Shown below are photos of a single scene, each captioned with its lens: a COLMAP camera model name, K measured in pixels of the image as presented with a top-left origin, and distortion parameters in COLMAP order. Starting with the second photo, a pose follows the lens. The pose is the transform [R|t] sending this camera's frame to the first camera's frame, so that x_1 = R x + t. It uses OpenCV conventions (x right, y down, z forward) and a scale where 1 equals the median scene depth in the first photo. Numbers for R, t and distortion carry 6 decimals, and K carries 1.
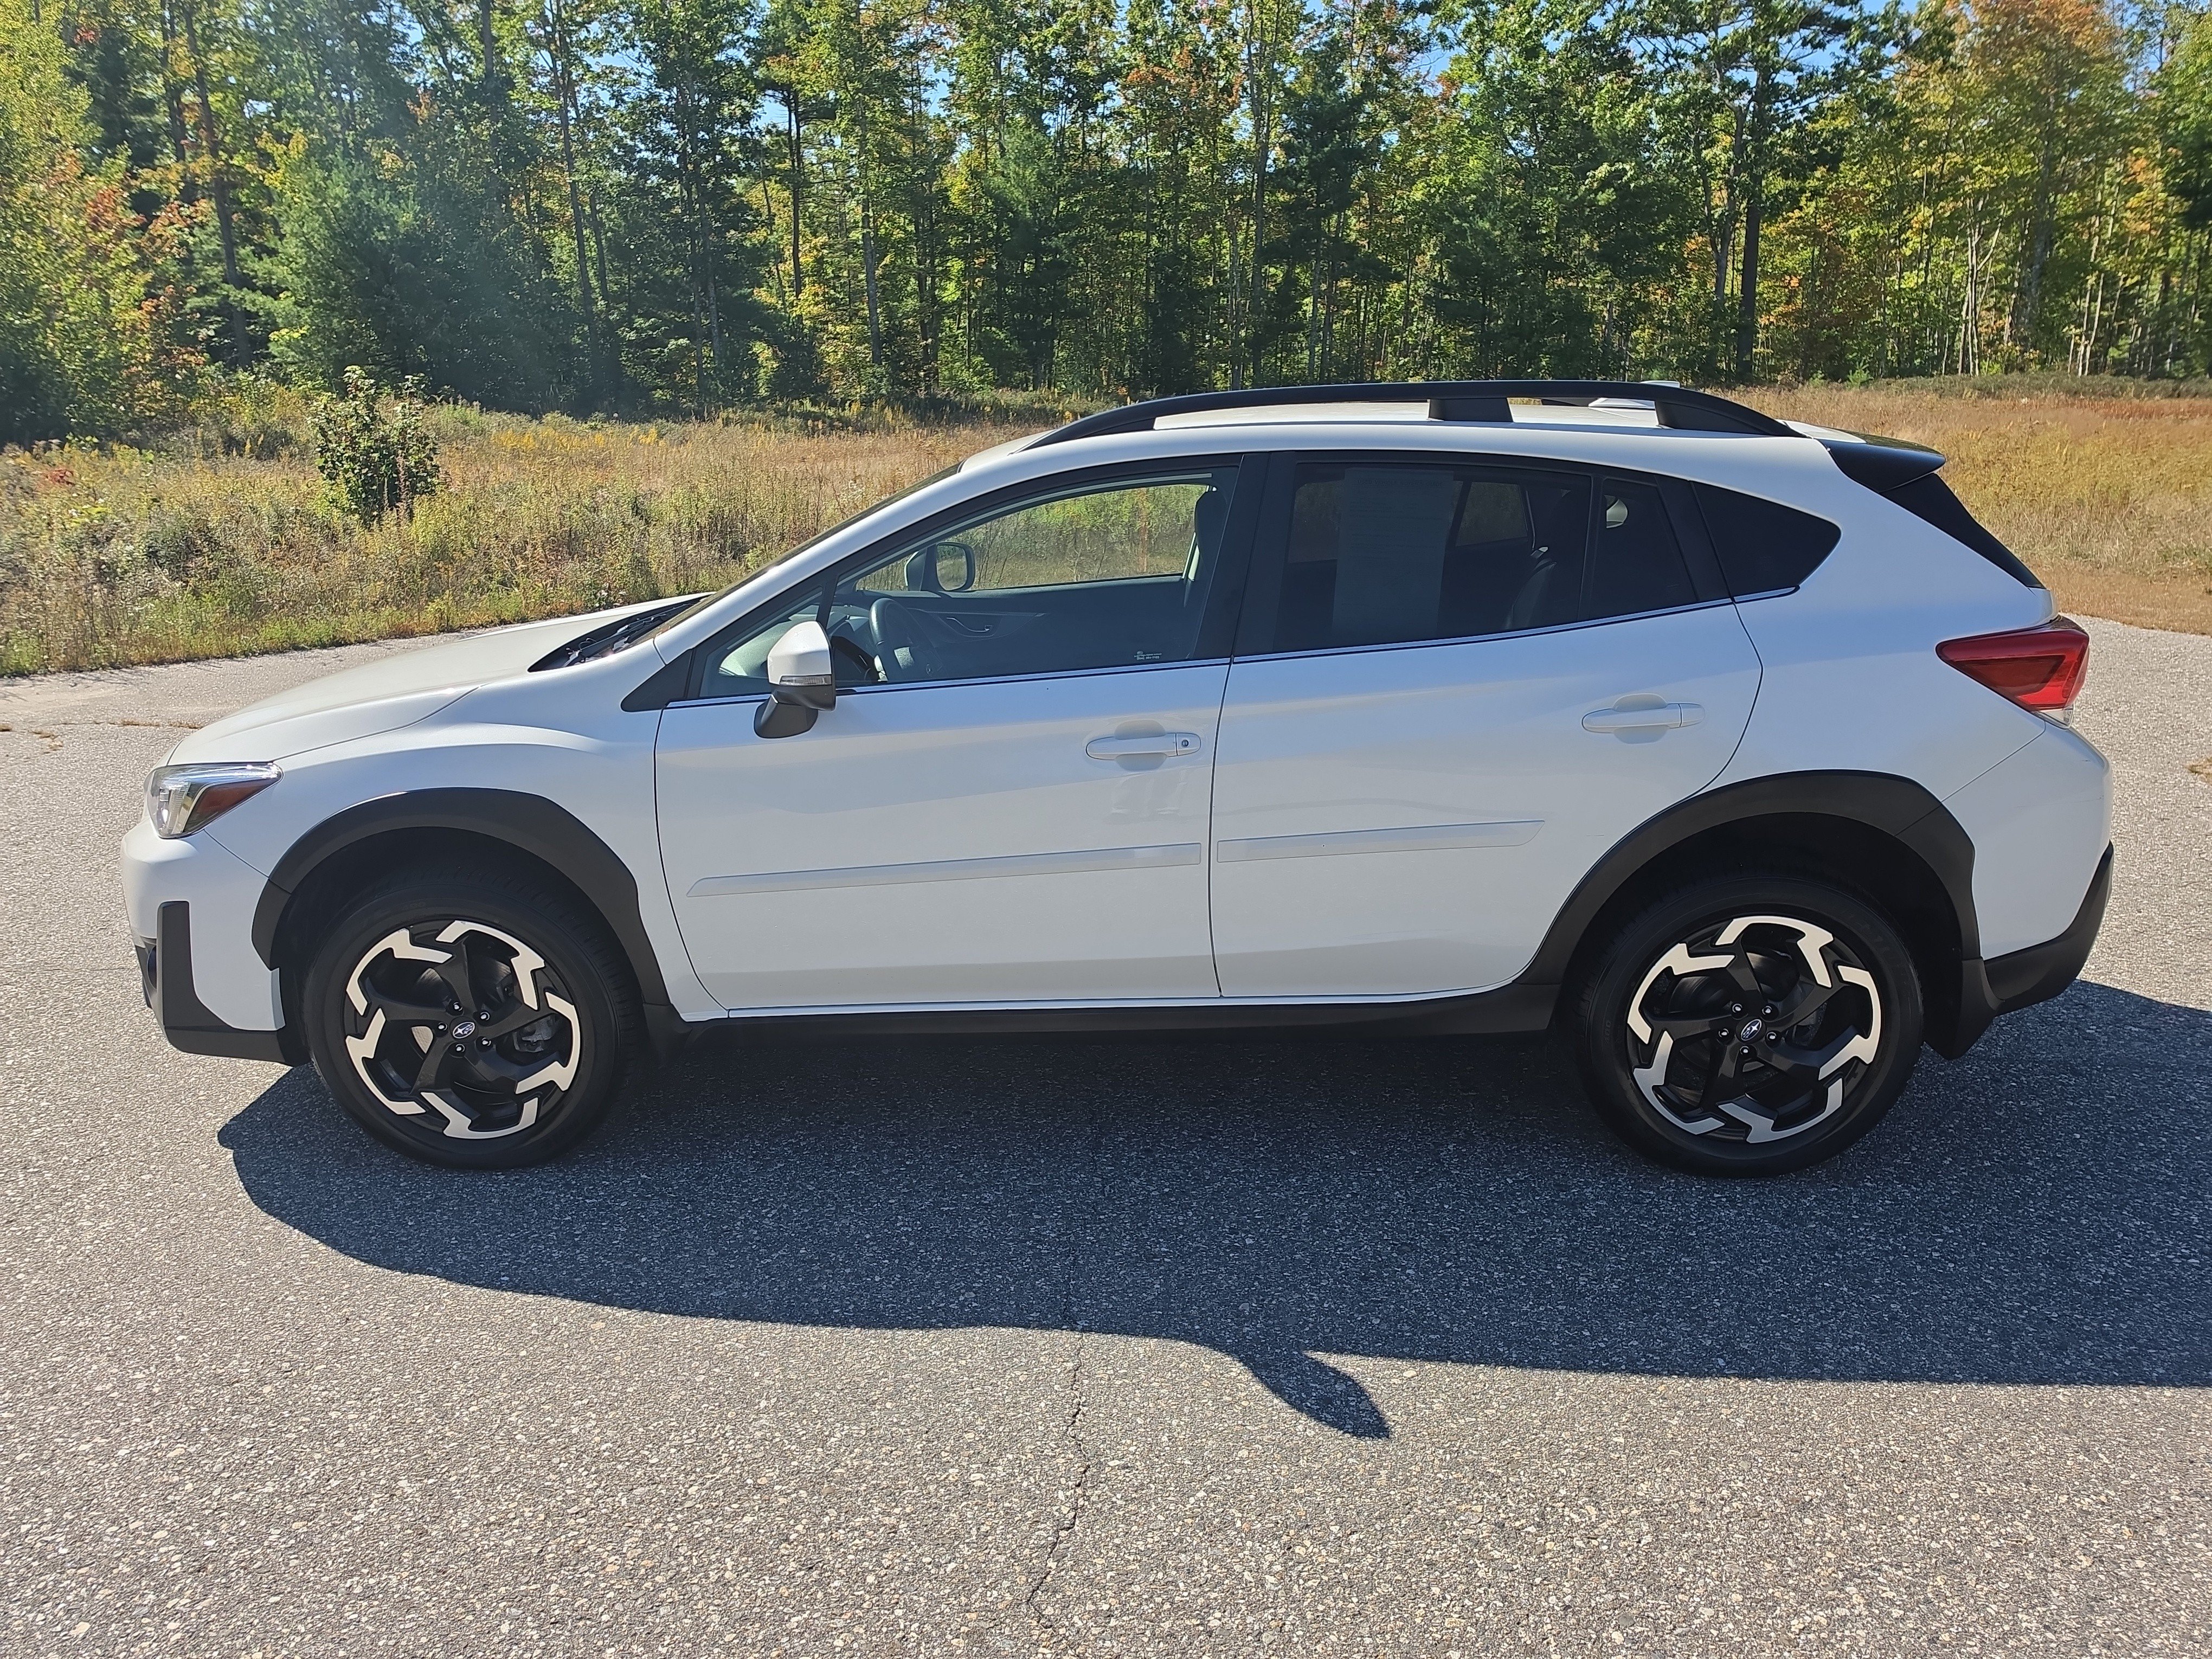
lens RADIAL K [[1673.3, 0, 1027.1], [0, 1673.3, 825.3], [0, 0, 1]] dist [0.093863, -0.132113]
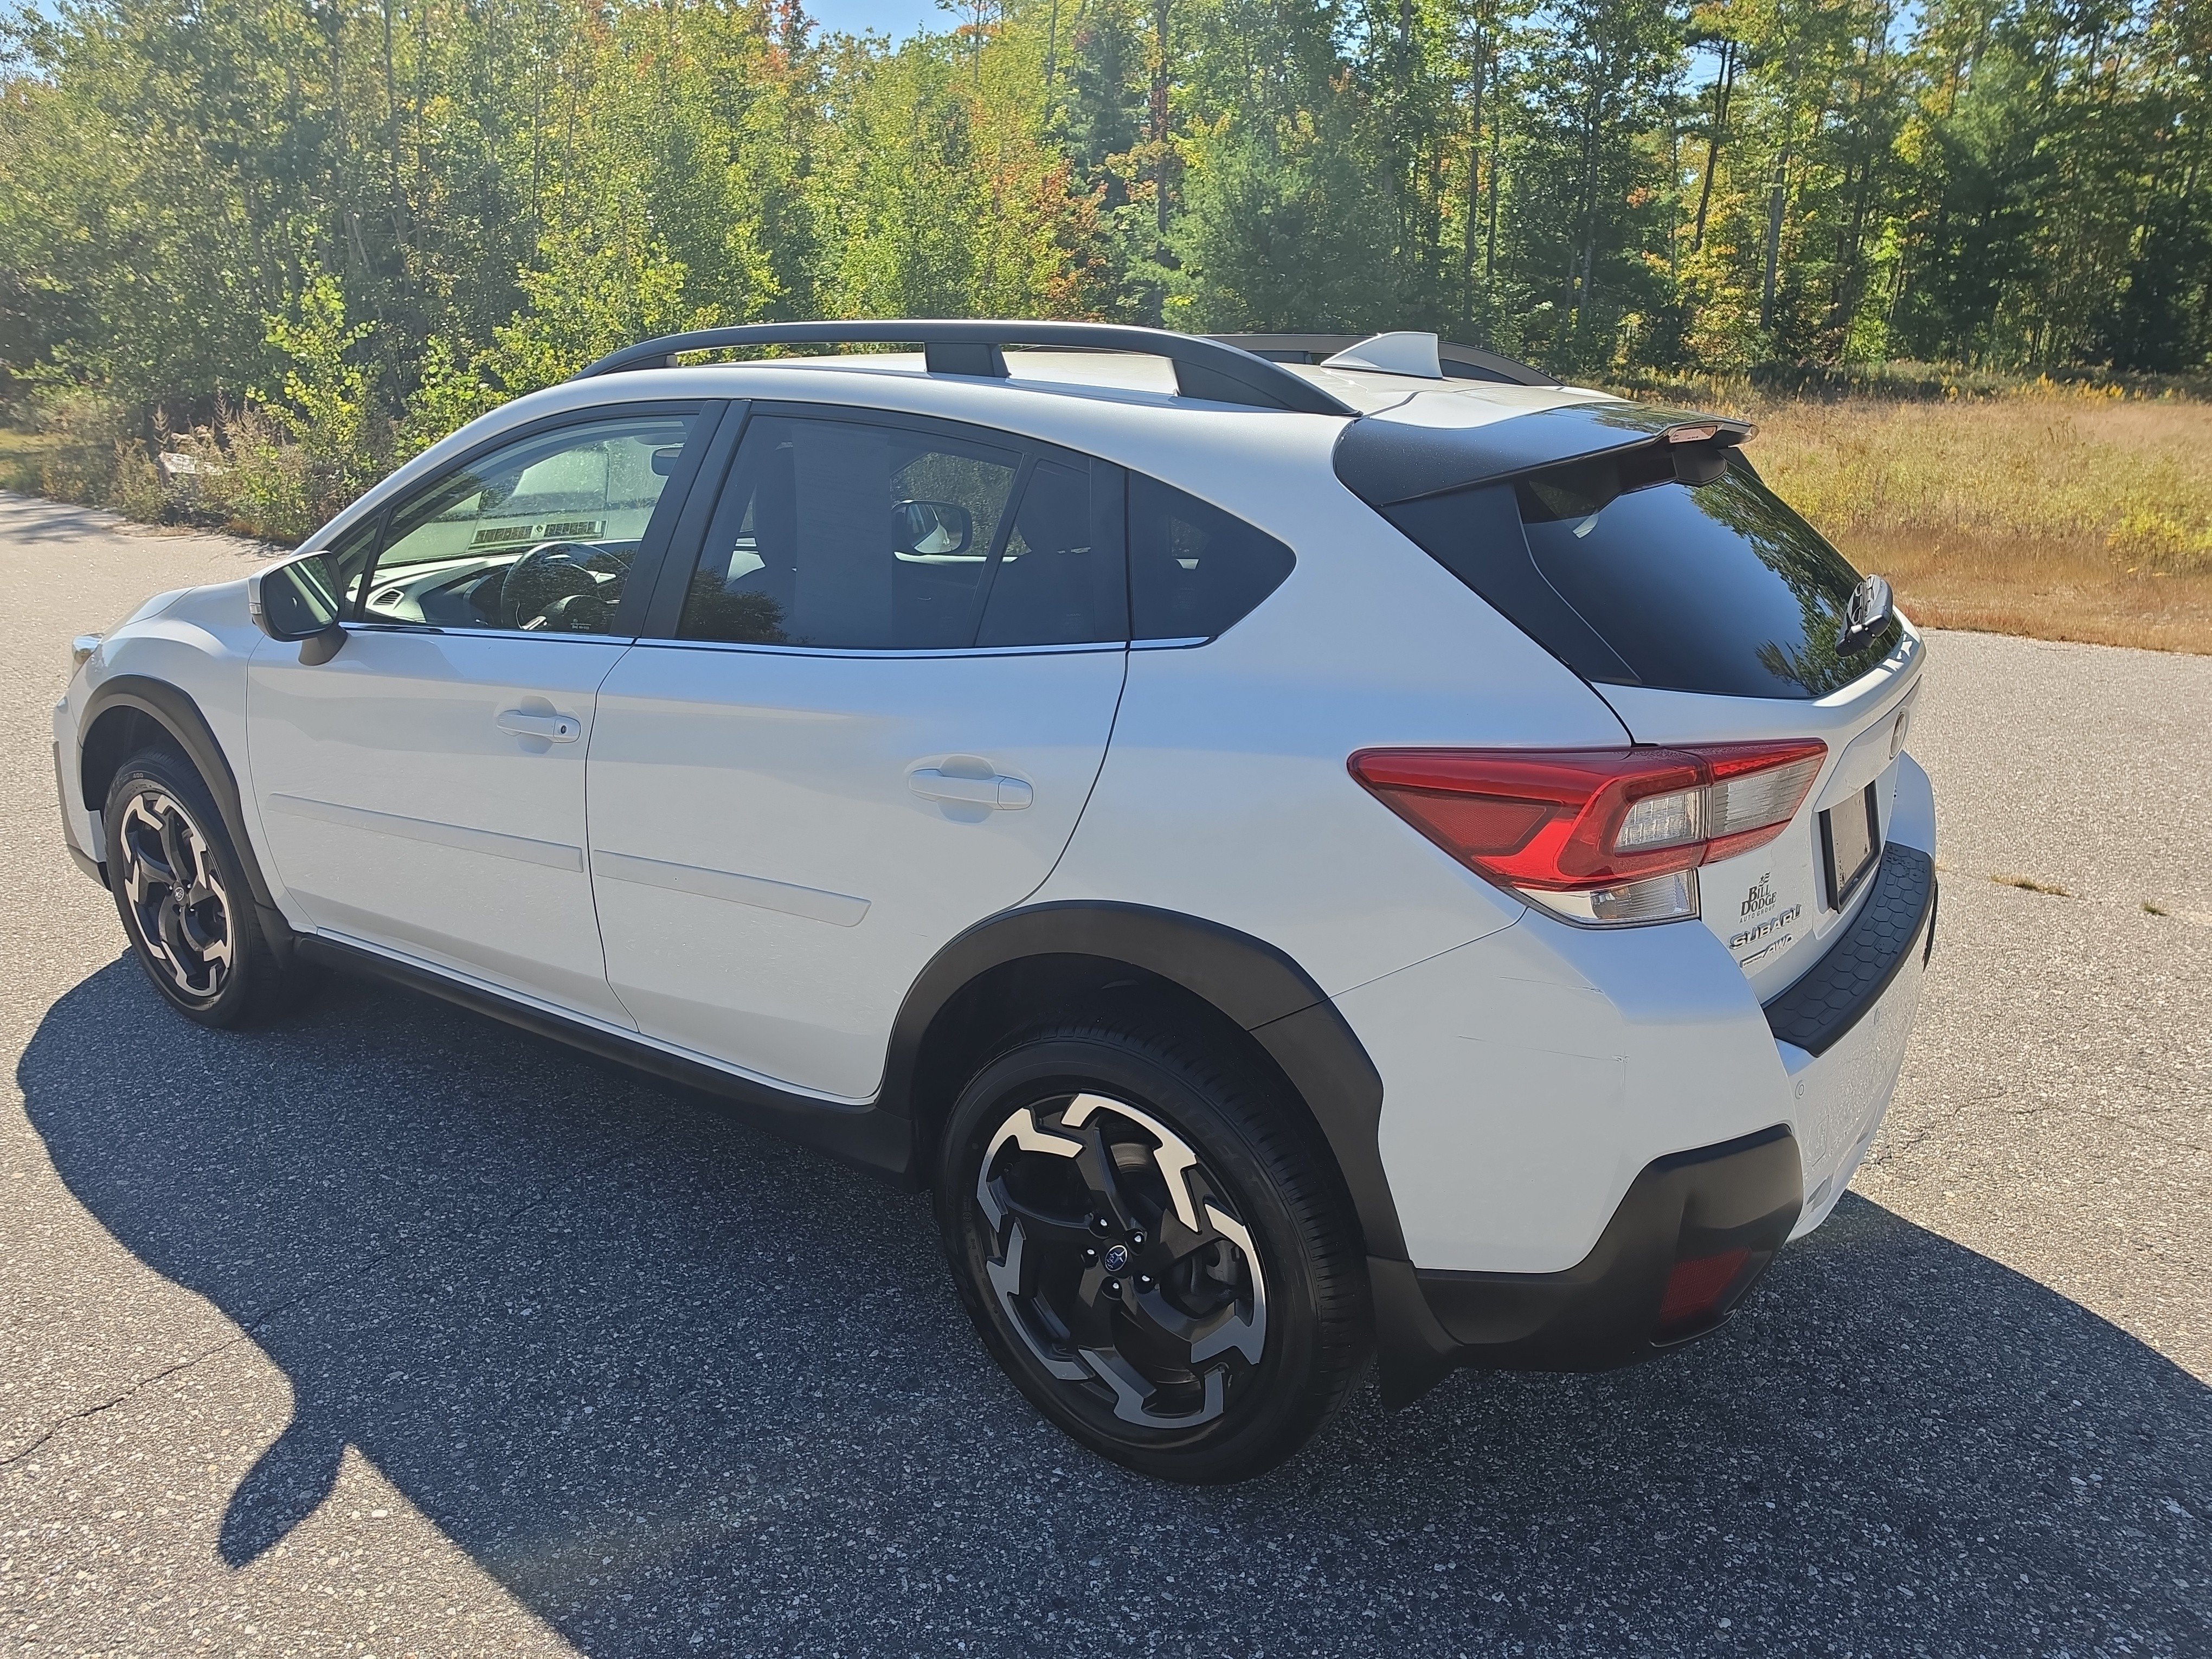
lens RADIAL K [[1642.4, 0, 1105.4], [0, 1642.4, 780.5], [0, 0, 1]] dist [0.014620, -0.006677]
pose [[0.828686, 0.162285, -0.535671, 0.747781], [-0.162976, 0.985536, 0.046451, -0.103270], [0.535462, 0.048808, 0.843148, 0.413828]]
